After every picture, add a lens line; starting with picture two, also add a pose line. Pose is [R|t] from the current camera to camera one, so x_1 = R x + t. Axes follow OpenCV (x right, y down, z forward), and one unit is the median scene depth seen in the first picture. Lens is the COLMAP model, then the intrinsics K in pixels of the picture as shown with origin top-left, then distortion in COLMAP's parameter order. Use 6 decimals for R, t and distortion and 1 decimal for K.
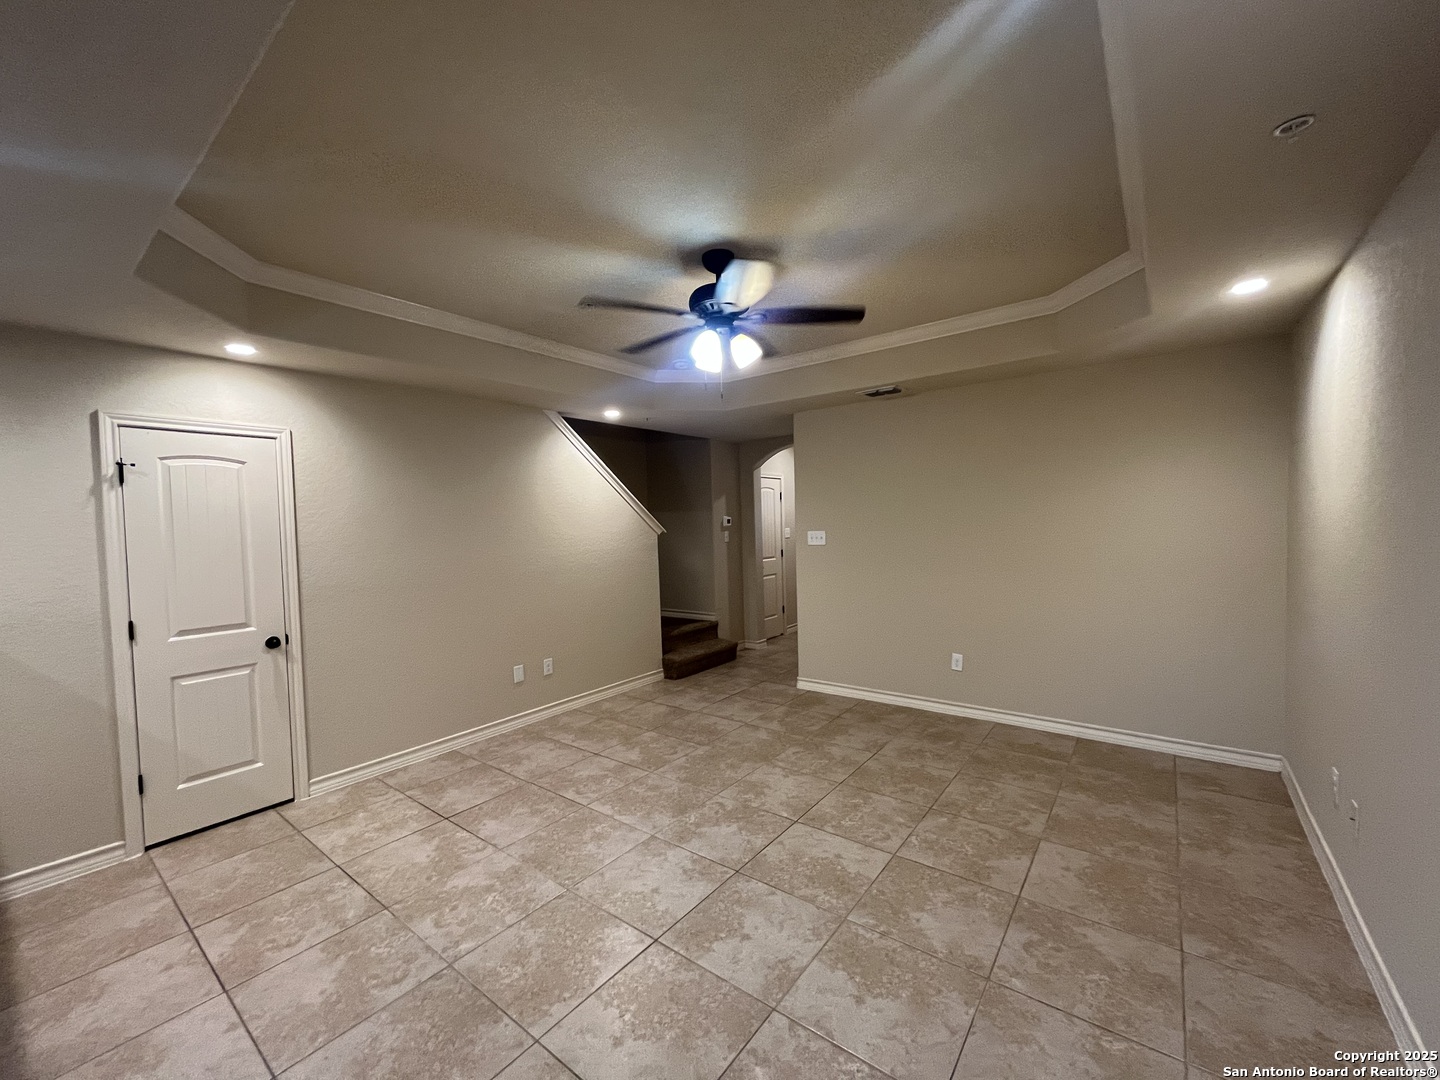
lens RADIAL K [[578.4, 0, 720.6], [0, 578.4, 537.8], [0, 0, 1]] dist [-0.001194, -0.000221]
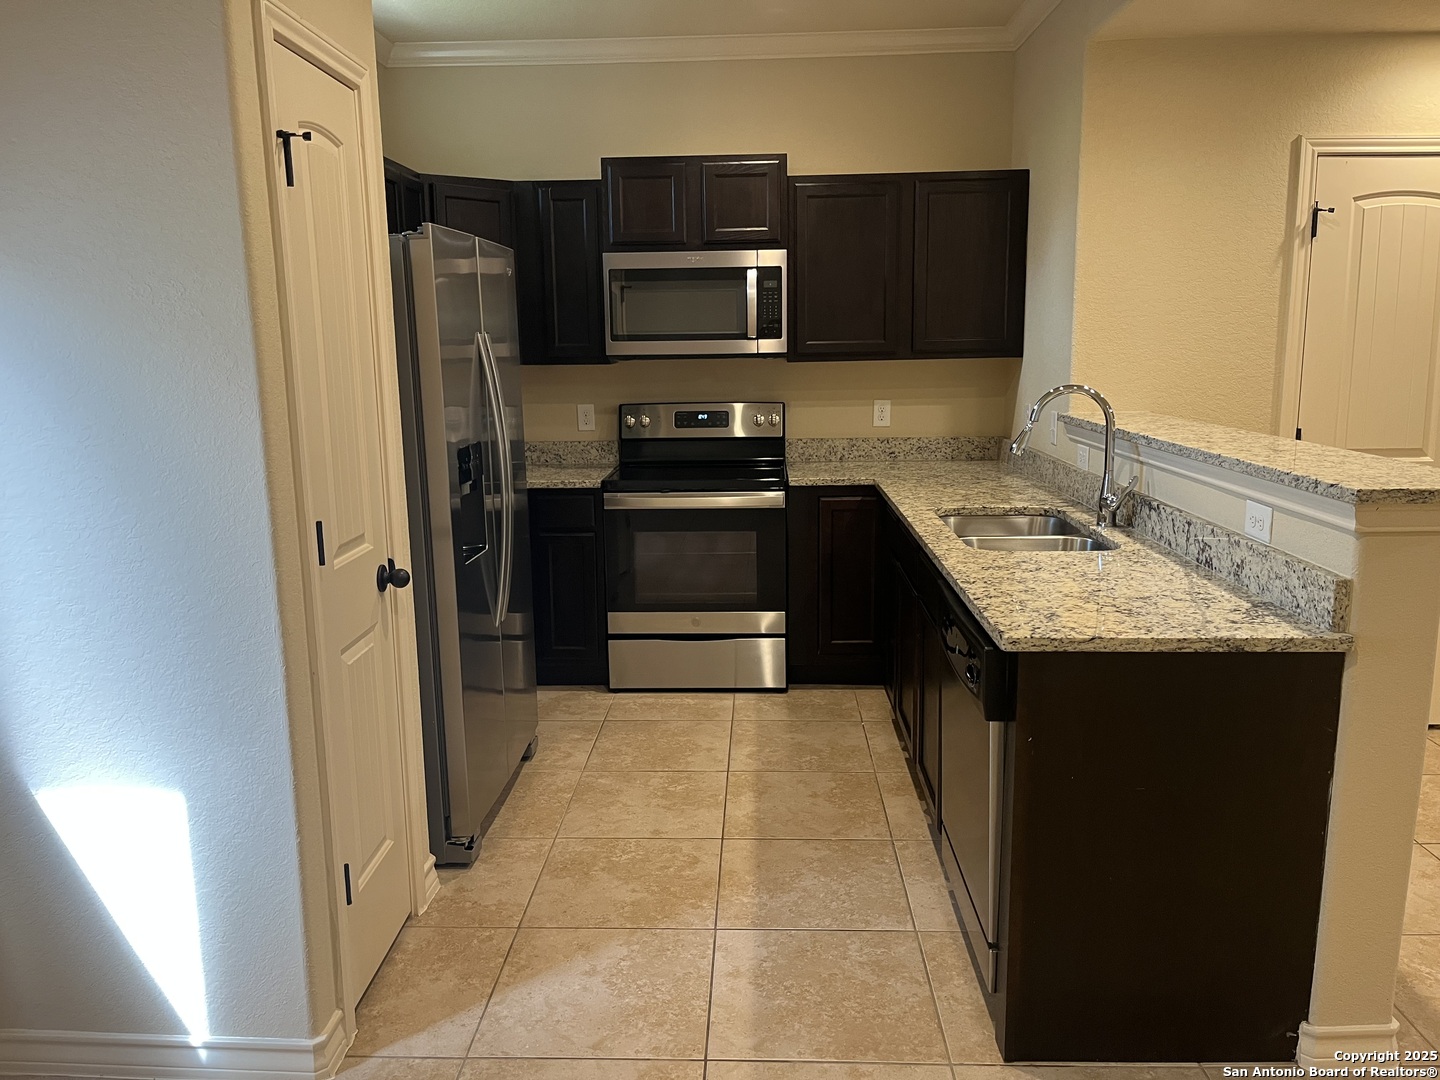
lens RADIAL K [[1088.7, 0, 721.6], [0, 1088.7, 533.7], [0, 0, 1]] dist [0.062074, -0.086249]
pose [[0.574787, 0.164145, -0.801671, -0.241947], [-0.022136, 0.982435, 0.185285, 0.025901], [0.818004, -0.088754, 0.568324, -0.350692]]
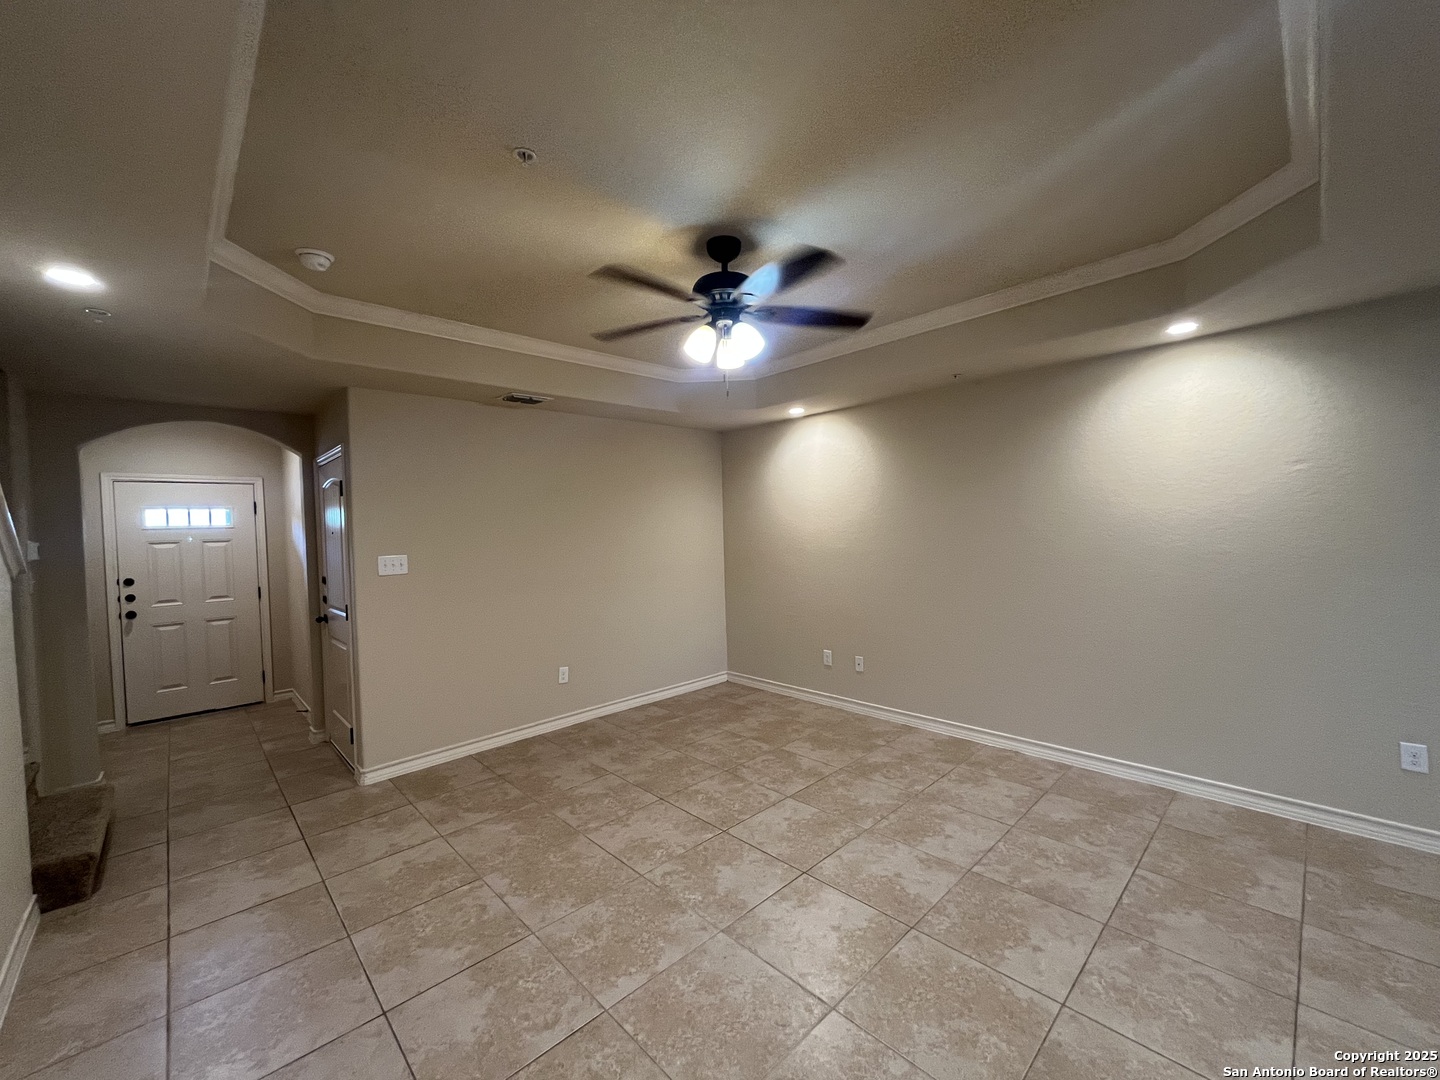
lens RADIAL K [[578.4, 0, 716.5], [0, 578.4, 541.6], [0, 0, 1]] dist [-0.001194, -0.000221]
pose [[0.155845, -0.001463, 0.987780, -0.748701], [0.055367, 0.998440, -0.007257, -0.001835], [-0.986229, 0.055821, 0.155683, 0.725120]]
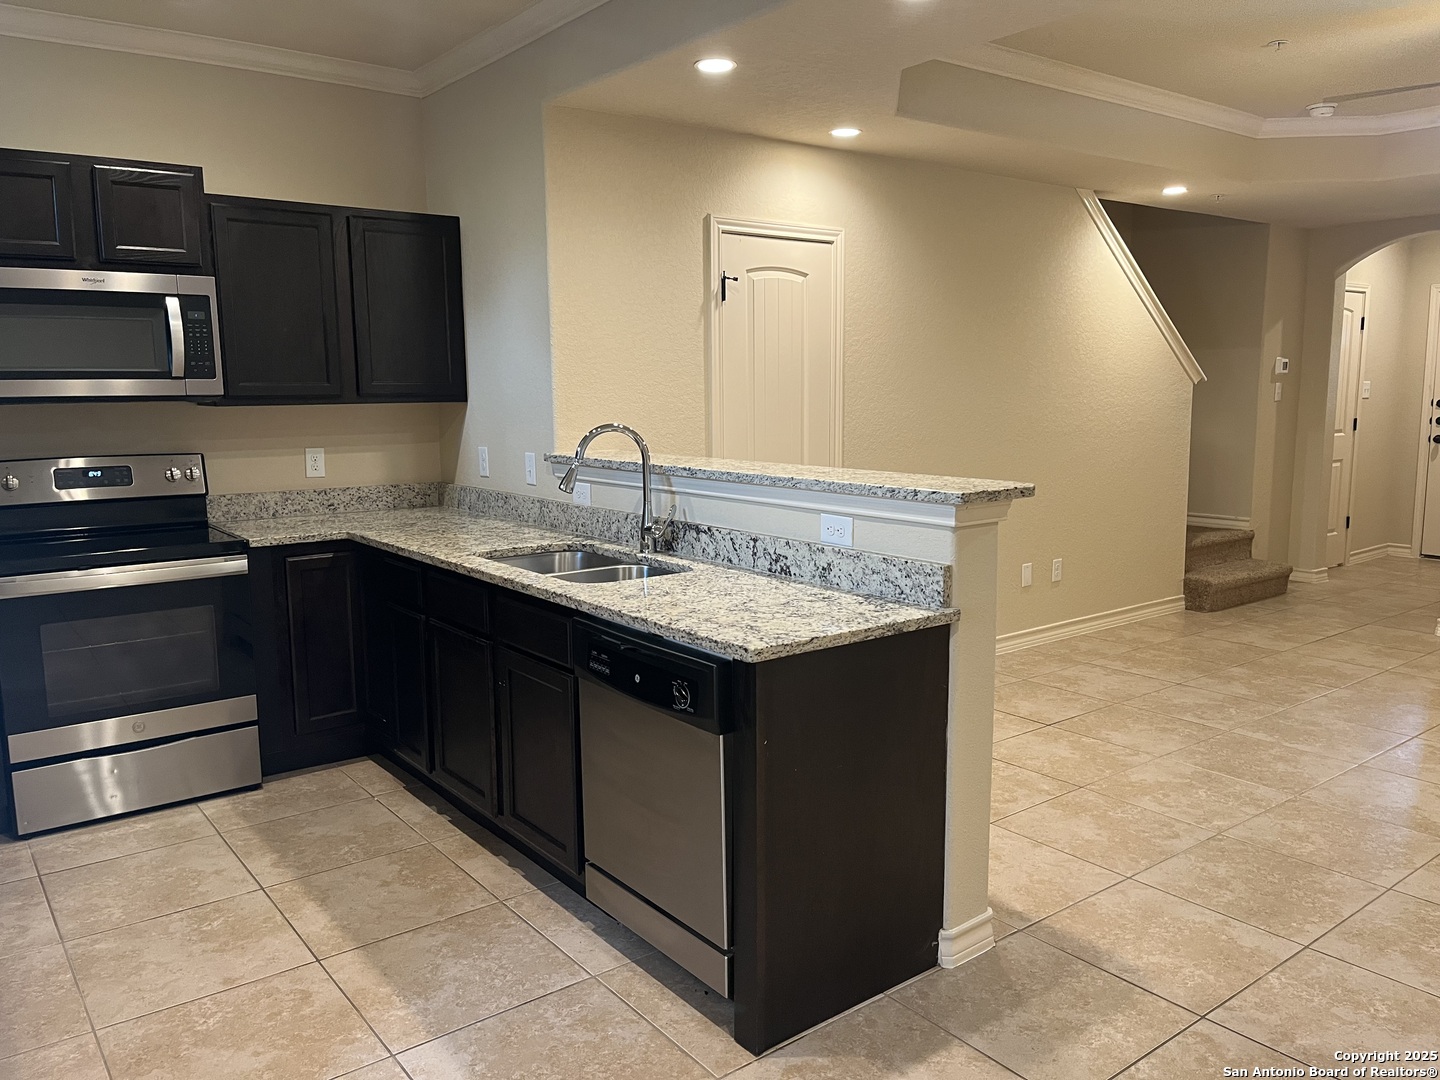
lens RADIAL K [[1088.7, 0, 726.1], [0, 1088.7, 539.3], [0, 0, 1]] dist [0.062074, -0.086249]
pose [[0.966309, 0.057360, -0.250914, -0.493795], [-0.026721, 0.991940, 0.123856, 0.047390], [0.255996, -0.112978, 0.960053, -0.504184]]
